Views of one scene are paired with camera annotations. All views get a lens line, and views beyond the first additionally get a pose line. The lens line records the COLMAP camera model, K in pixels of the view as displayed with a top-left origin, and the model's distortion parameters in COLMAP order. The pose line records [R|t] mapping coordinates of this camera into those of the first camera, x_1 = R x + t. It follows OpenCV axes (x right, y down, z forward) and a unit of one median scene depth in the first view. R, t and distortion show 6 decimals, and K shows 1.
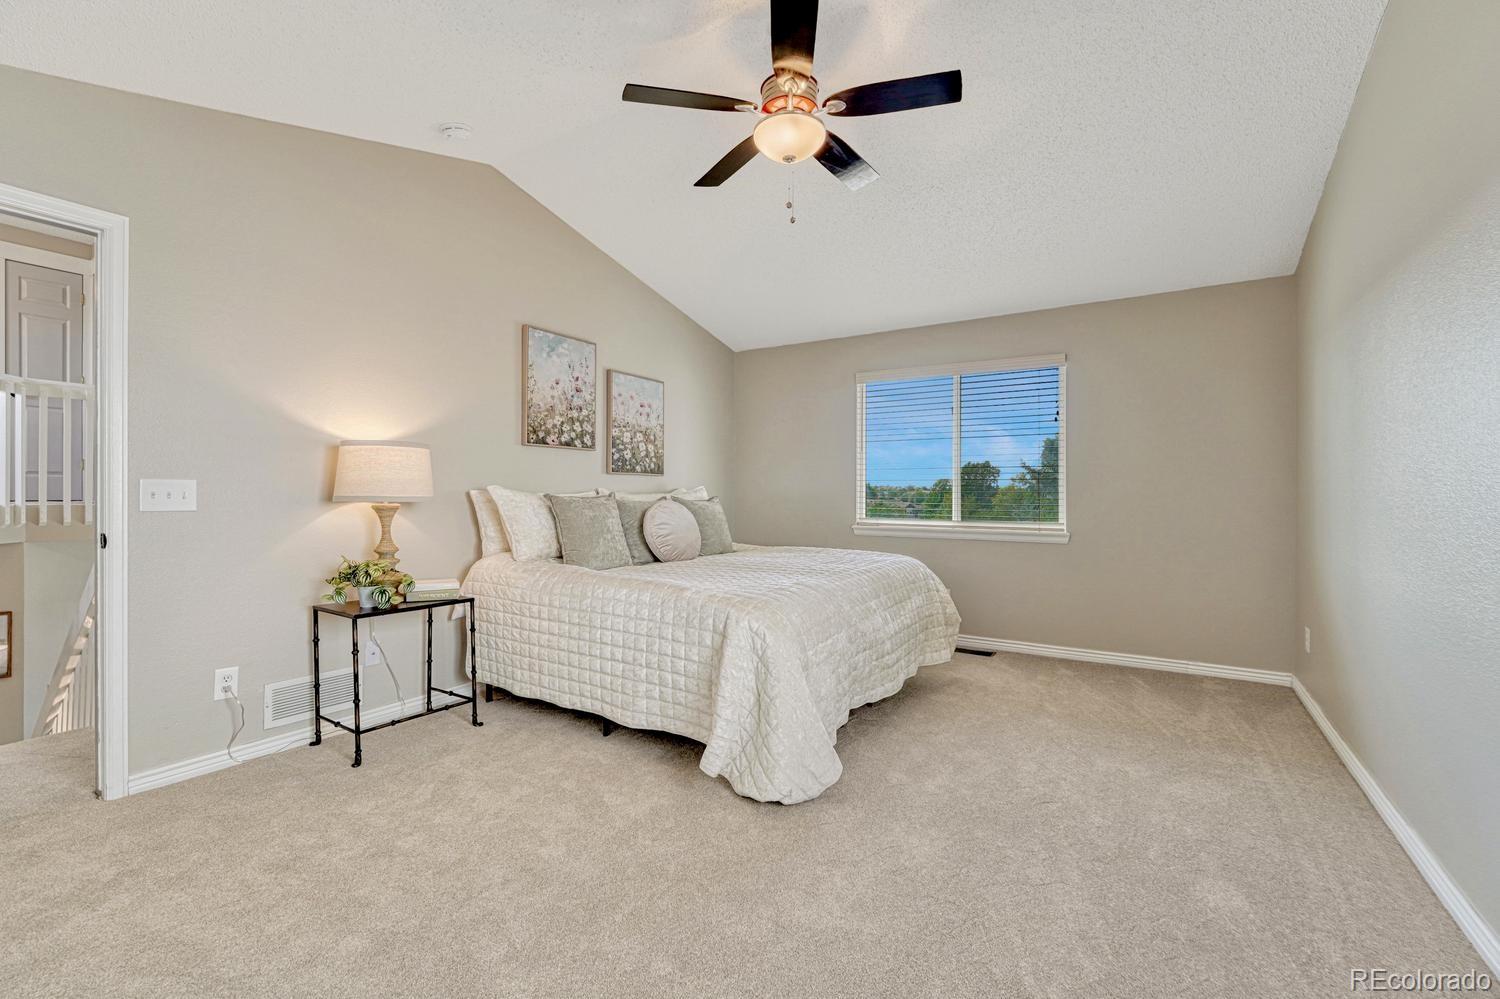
lens RADIAL K [[624.9, 0, 741.9], [0, 624.9, 495.5], [0, 0, 1]] dist [-0.012495, 0.001657]
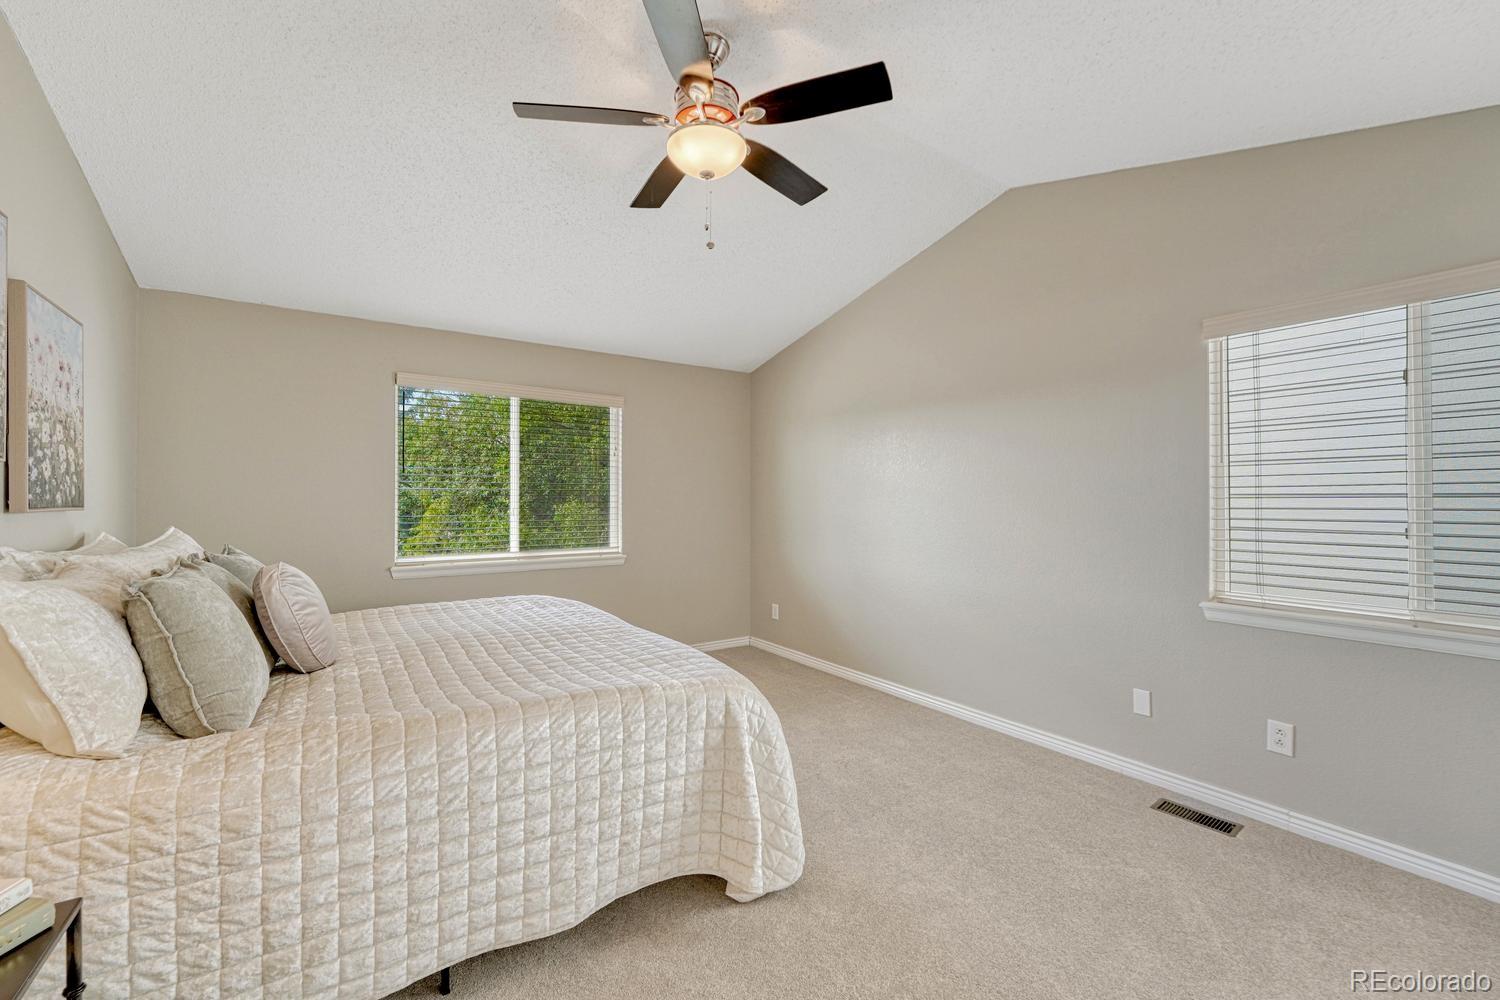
lens RADIAL K [[624.9, 0, 738.6], [0, 624.9, 497.9], [0, 0, 1]] dist [-0.012495, 0.001657]
pose [[0.379645, -0.005559, 0.925115, -0.455865], [0.003932, 0.999983, 0.004395, -0.049219], [-0.925124, 0.001969, 0.379661, 0.382255]]
